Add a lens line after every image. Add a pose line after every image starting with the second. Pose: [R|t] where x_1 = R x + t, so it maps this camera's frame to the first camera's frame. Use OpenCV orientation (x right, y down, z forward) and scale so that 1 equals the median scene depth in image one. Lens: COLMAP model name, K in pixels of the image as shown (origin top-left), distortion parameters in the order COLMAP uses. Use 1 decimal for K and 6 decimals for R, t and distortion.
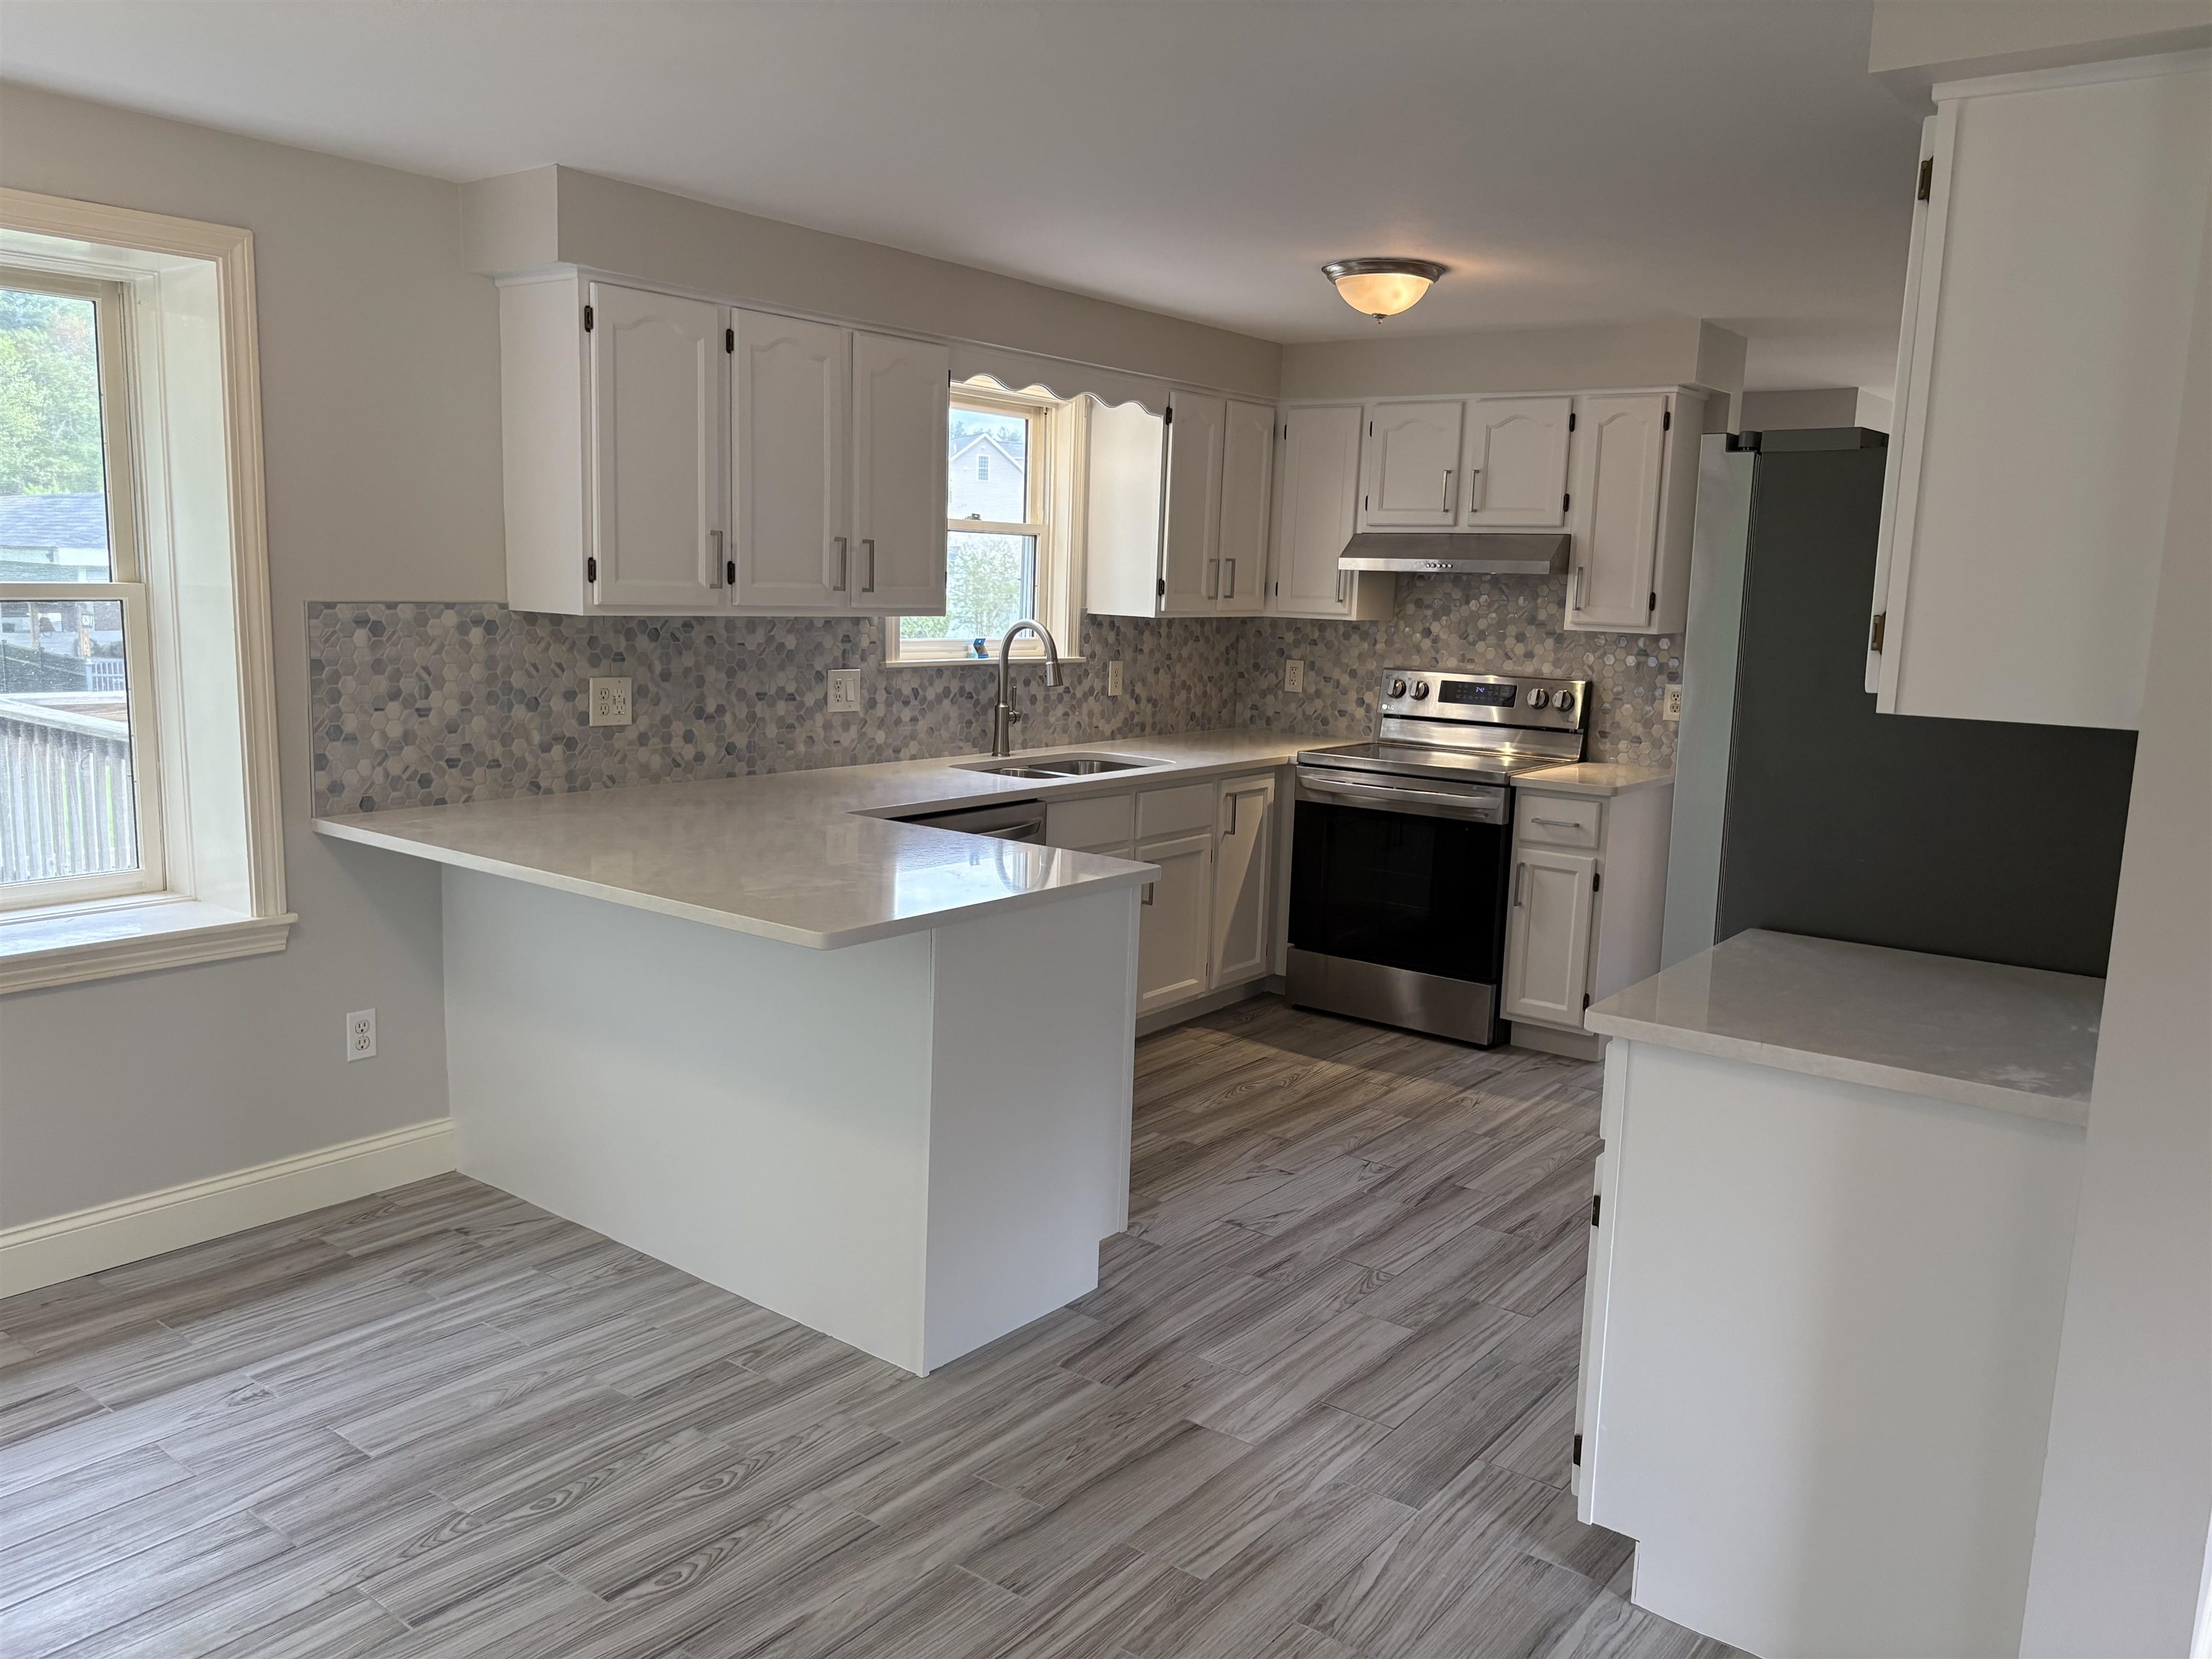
lens RADIAL K [[1666.6, 0, 1099.5], [0, 1666.6, 827.8], [0, 0, 1]] dist [0.108544, -0.318330]
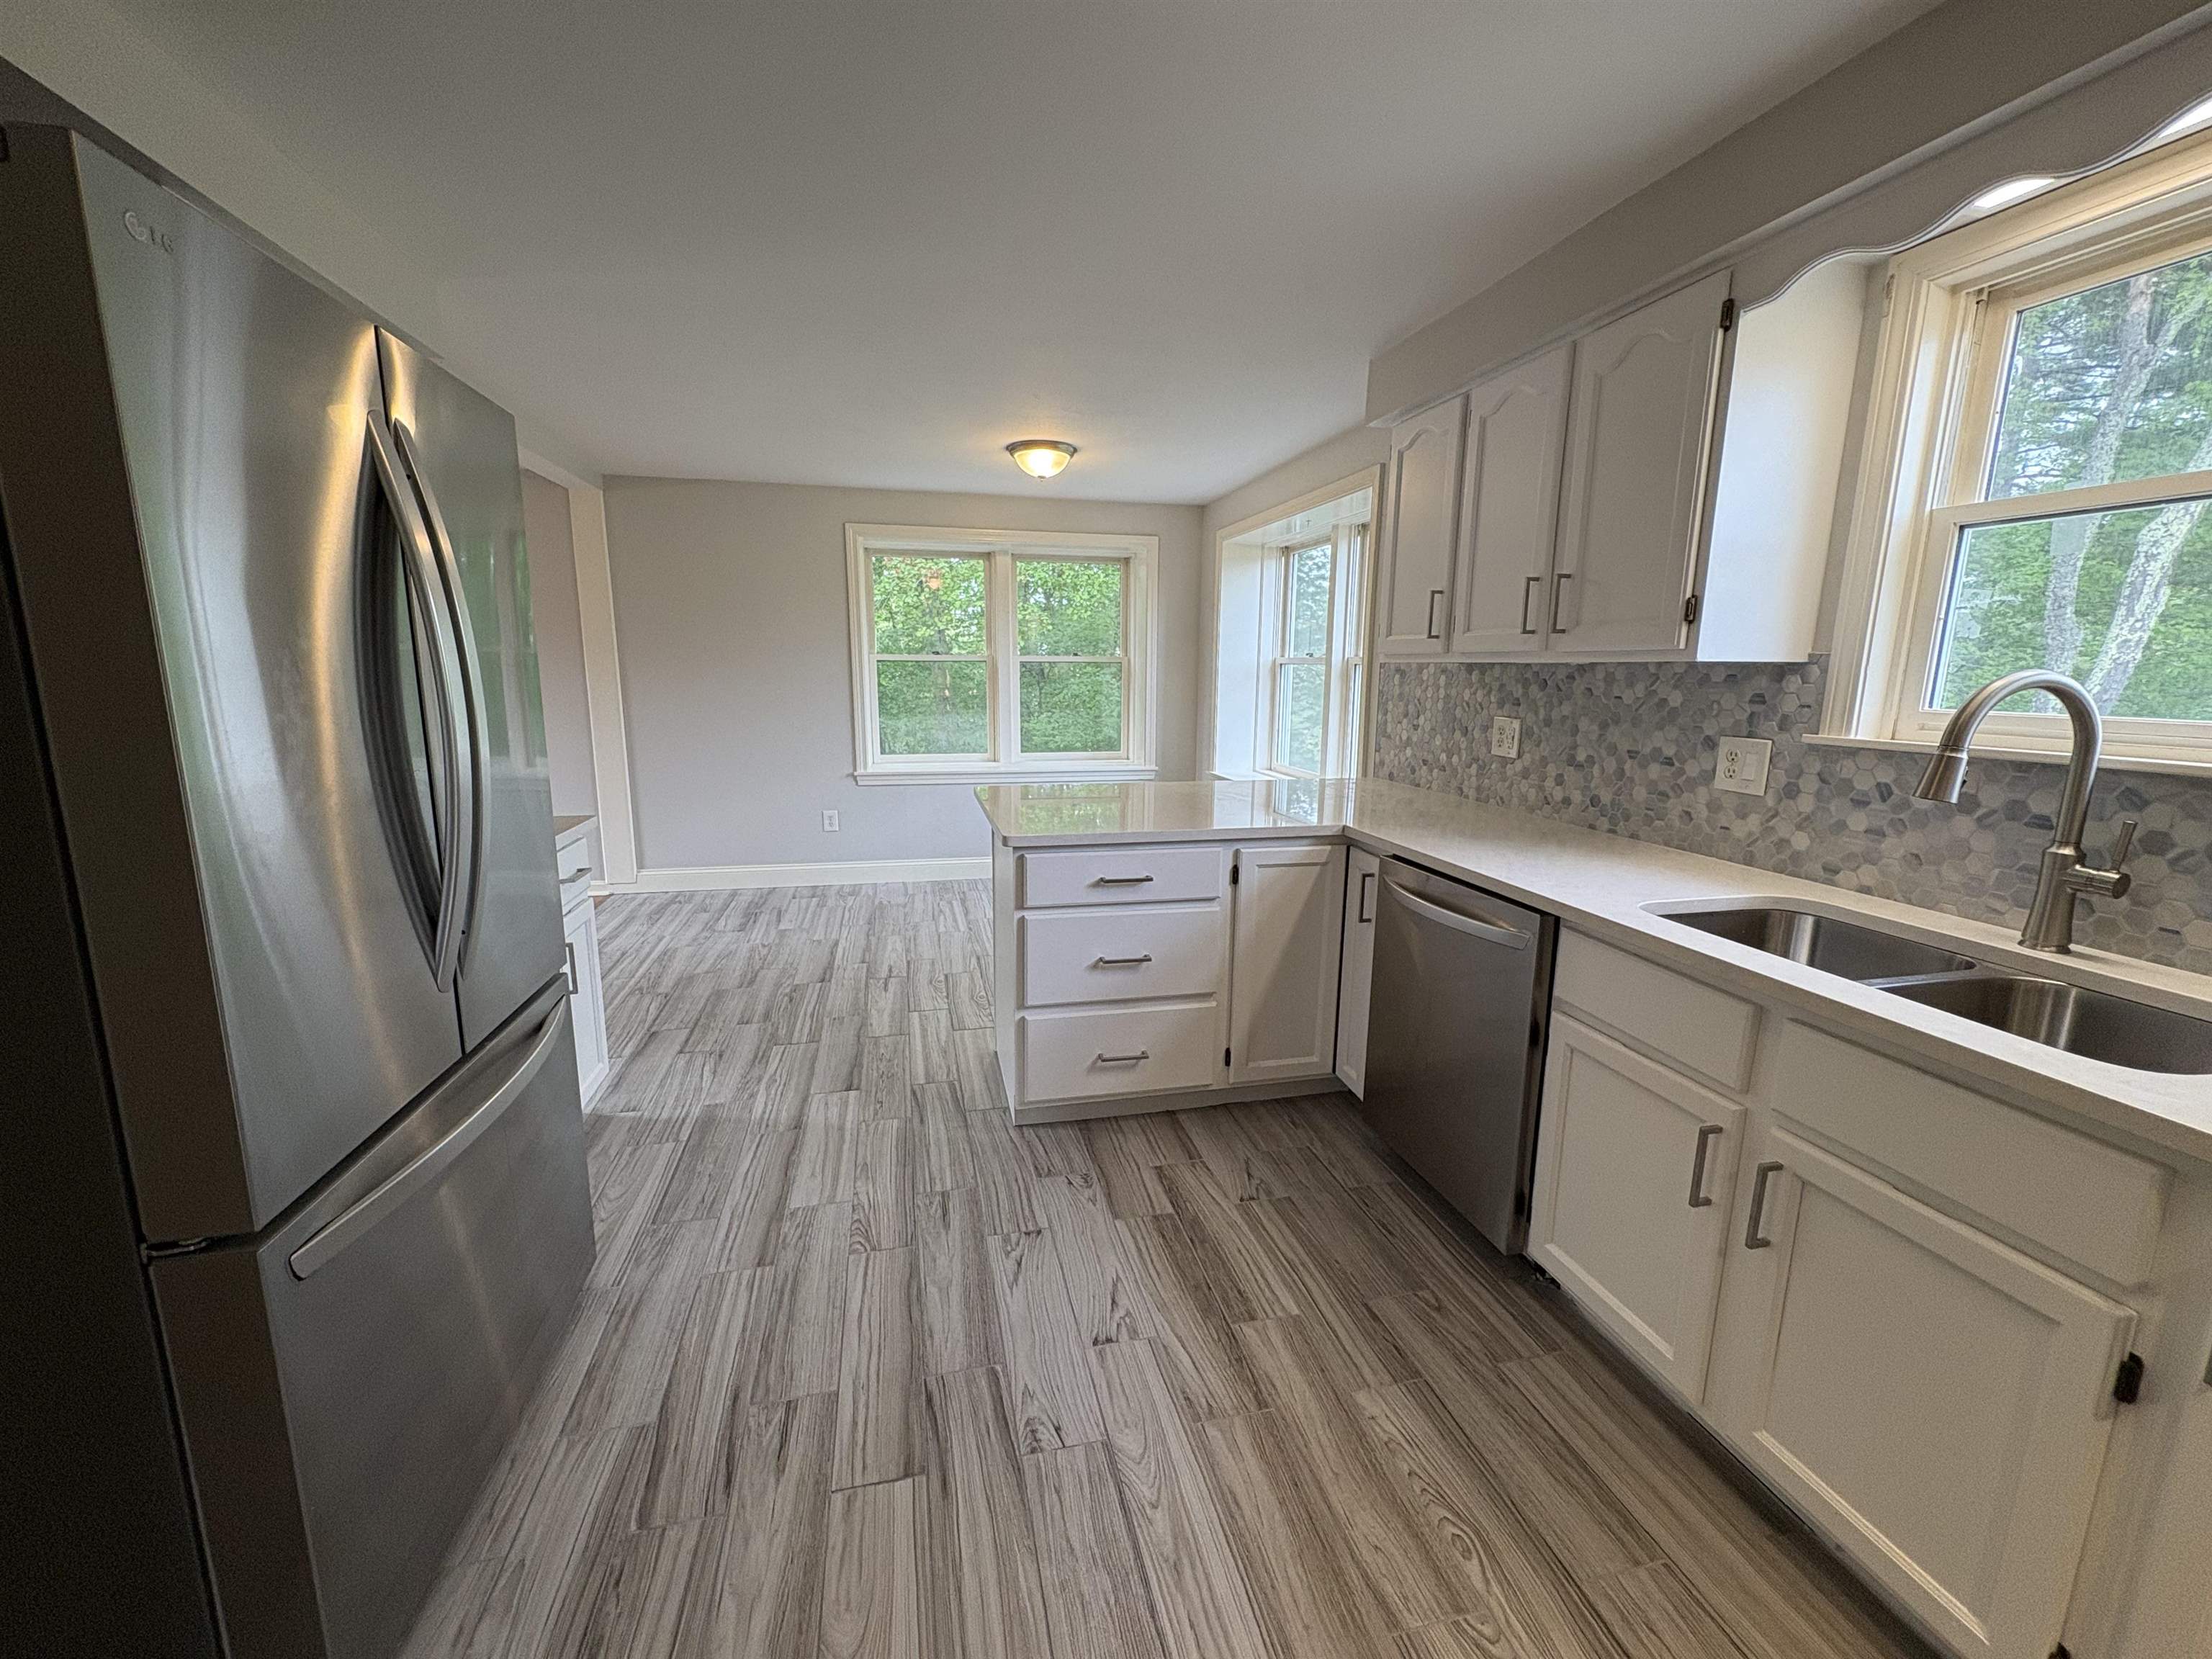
lens RADIAL K [[880.9, 0, 1102.7], [0, 880.9, 827.0], [0, 0, 1]] dist [0.002257, -0.000470]
pose [[-0.632314, 0.100625, -0.768150, 0.384054], [-0.148523, 0.957391, 0.247674, -0.122132], [0.760342, 0.270696, -0.590426, 1.115405]]
